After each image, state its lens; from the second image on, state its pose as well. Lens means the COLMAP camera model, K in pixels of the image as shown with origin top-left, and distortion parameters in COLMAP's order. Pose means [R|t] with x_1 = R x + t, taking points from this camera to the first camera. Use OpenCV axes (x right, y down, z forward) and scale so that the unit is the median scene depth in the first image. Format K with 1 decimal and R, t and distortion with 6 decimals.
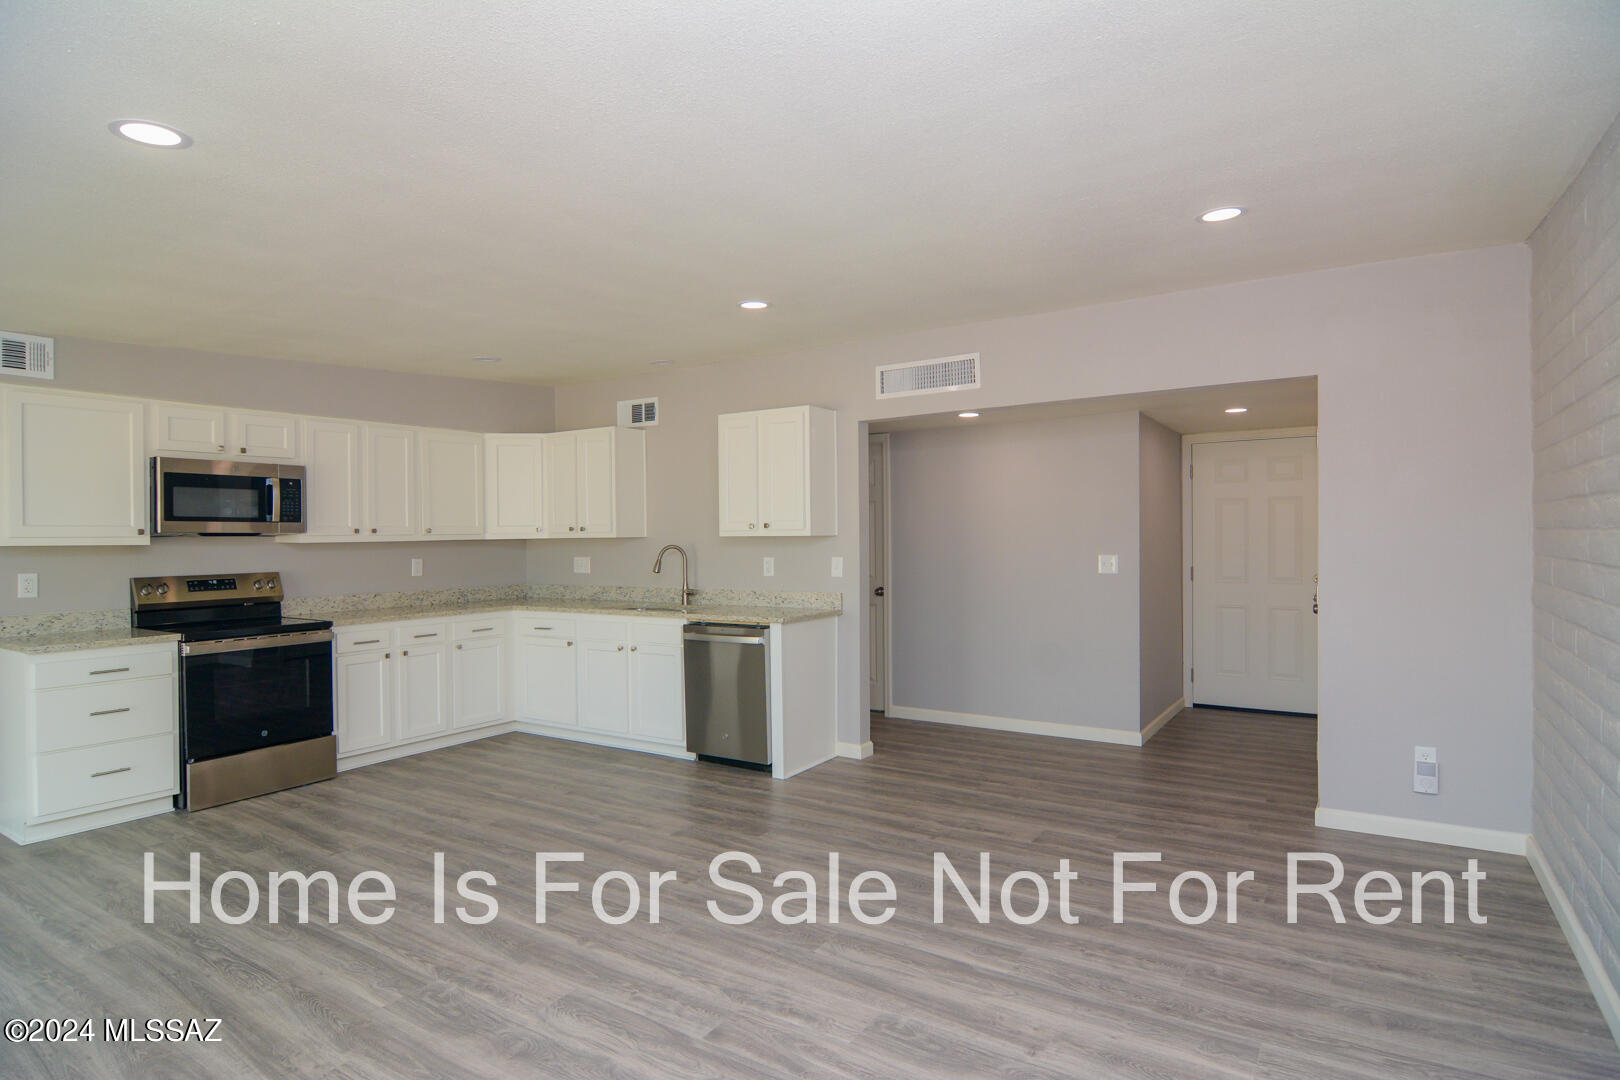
lens RADIAL K [[878.3, 0, 807.1], [0, 878.3, 536.8], [0, 0, 1]] dist [-0.006284, -0.000195]
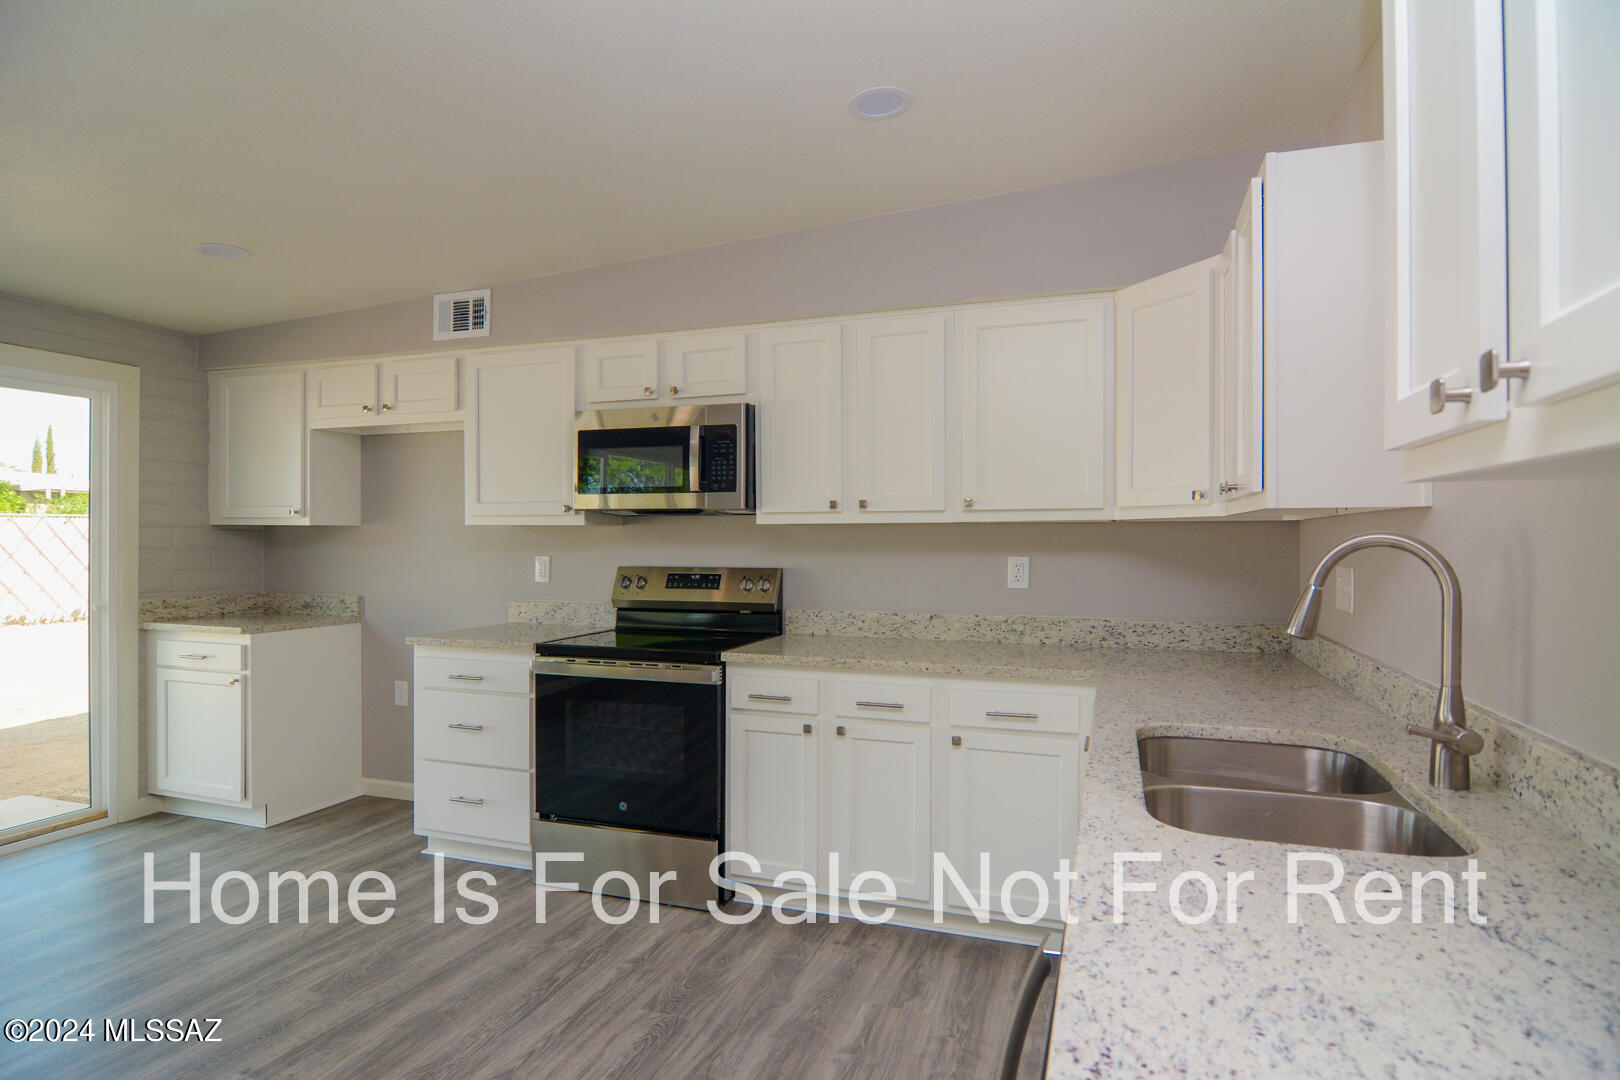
lens RADIAL K [[878.3, 0, 800.1], [0, 878.3, 539.9], [0, 0, 1]] dist [-0.006284, -0.000195]
pose [[0.232041, 0.015862, -0.972577, 0.056657], [-0.003297, 0.999874, 0.015520, 0.008326], [0.972700, -0.000395, 0.232064, 0.880885]]
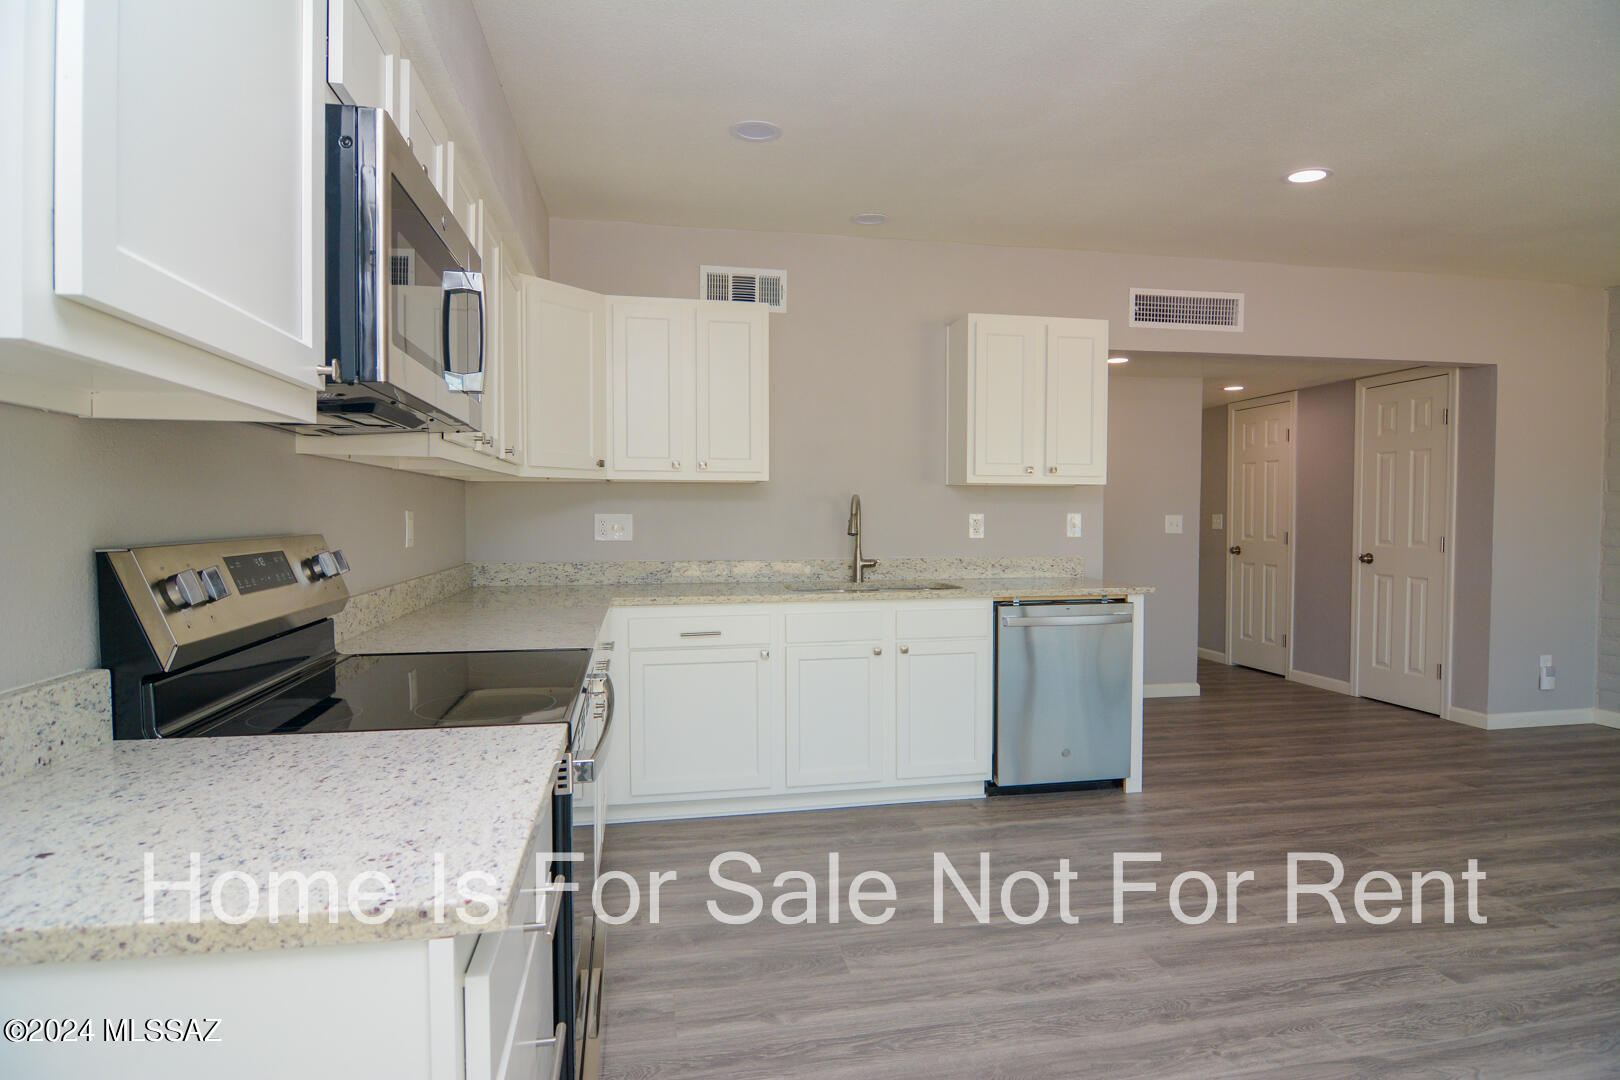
lens RADIAL K [[878.3, 0, 814.6], [0, 878.3, 537.5], [0, 0, 1]] dist [-0.006284, -0.000195]
pose [[0.709599, -0.007303, 0.704568, -0.732354], [-0.009042, 0.999770, 0.019469, 0.033008], [-0.704547, -0.020186, 0.709370, 0.607416]]
